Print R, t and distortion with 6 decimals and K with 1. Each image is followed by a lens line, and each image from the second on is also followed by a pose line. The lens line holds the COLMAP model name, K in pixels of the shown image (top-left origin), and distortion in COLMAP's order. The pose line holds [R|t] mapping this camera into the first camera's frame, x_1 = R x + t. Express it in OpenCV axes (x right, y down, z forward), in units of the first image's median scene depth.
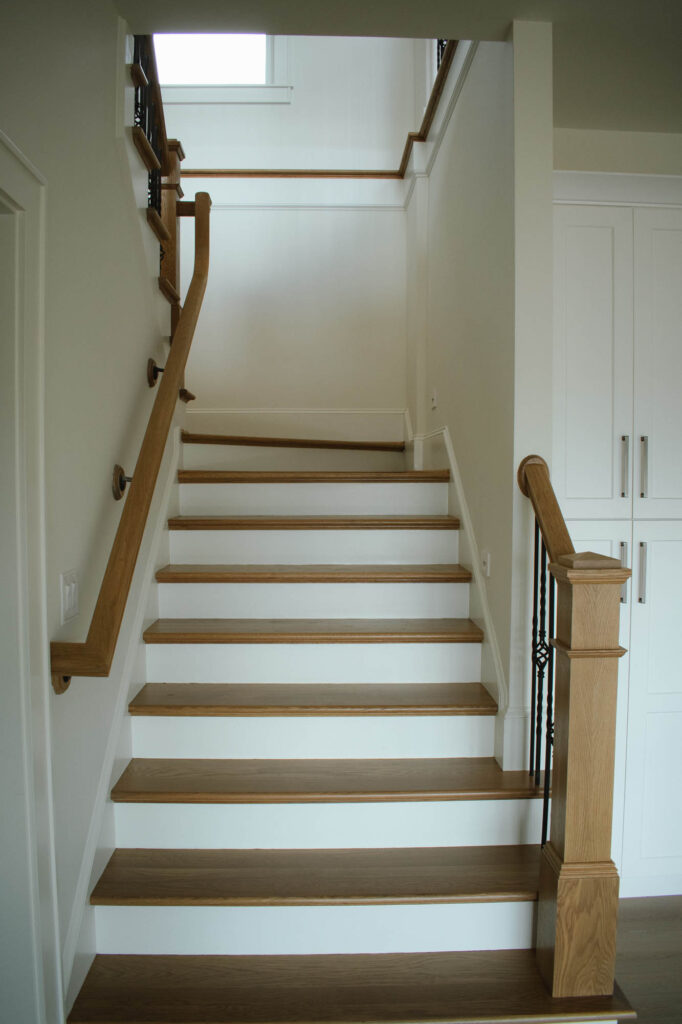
lens RADIAL K [[797.0, 0, 338.7], [0, 797.0, 519.7], [0, 0, 1]] dist [-0.100376, 0.024531]
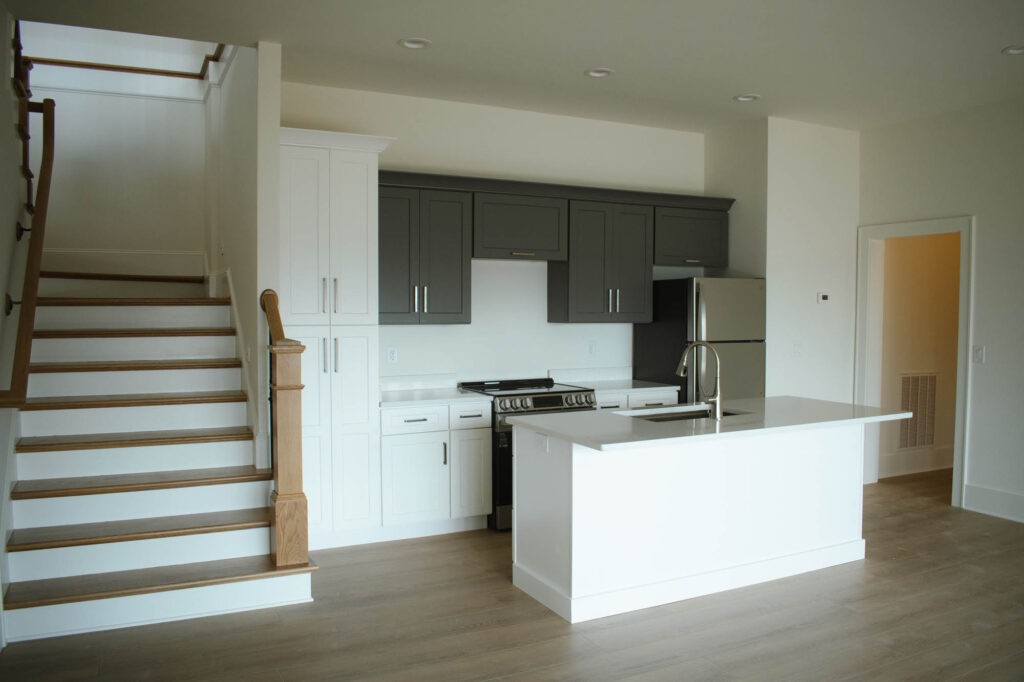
lens RADIAL K [[797.0, 0, 516.1], [0, 797.0, 344.1], [0, 0, 1]] dist [-0.100376, 0.024531]
pose [[0.906739, -0.017634, 0.421324, 0.000080], [0.018690, 0.999824, 0.001623, 0.041626], [-0.421279, 0.006403, 0.906909, -0.708727]]
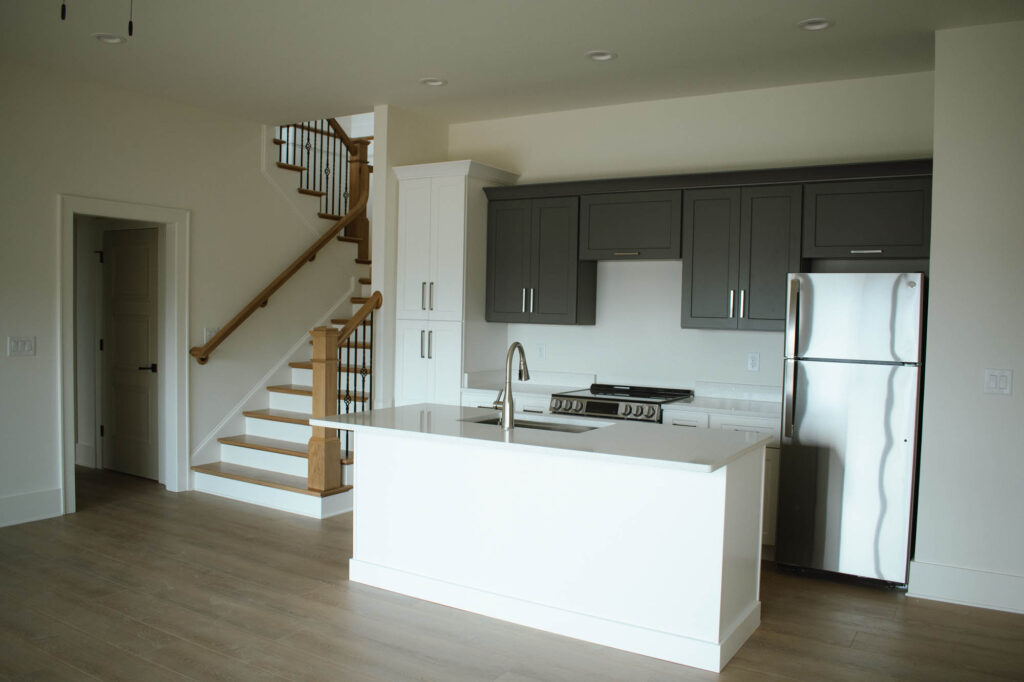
lens RADIAL K [[797.0, 0, 502.1], [0, 797.0, 344.4], [0, 0, 1]] dist [-0.100376, 0.024531]
pose [[0.835131, 0.040913, -0.548528, 1.572886], [-0.046946, 0.998893, 0.003030, 0.045128], [0.548044, 0.023221, 0.836127, -0.662928]]
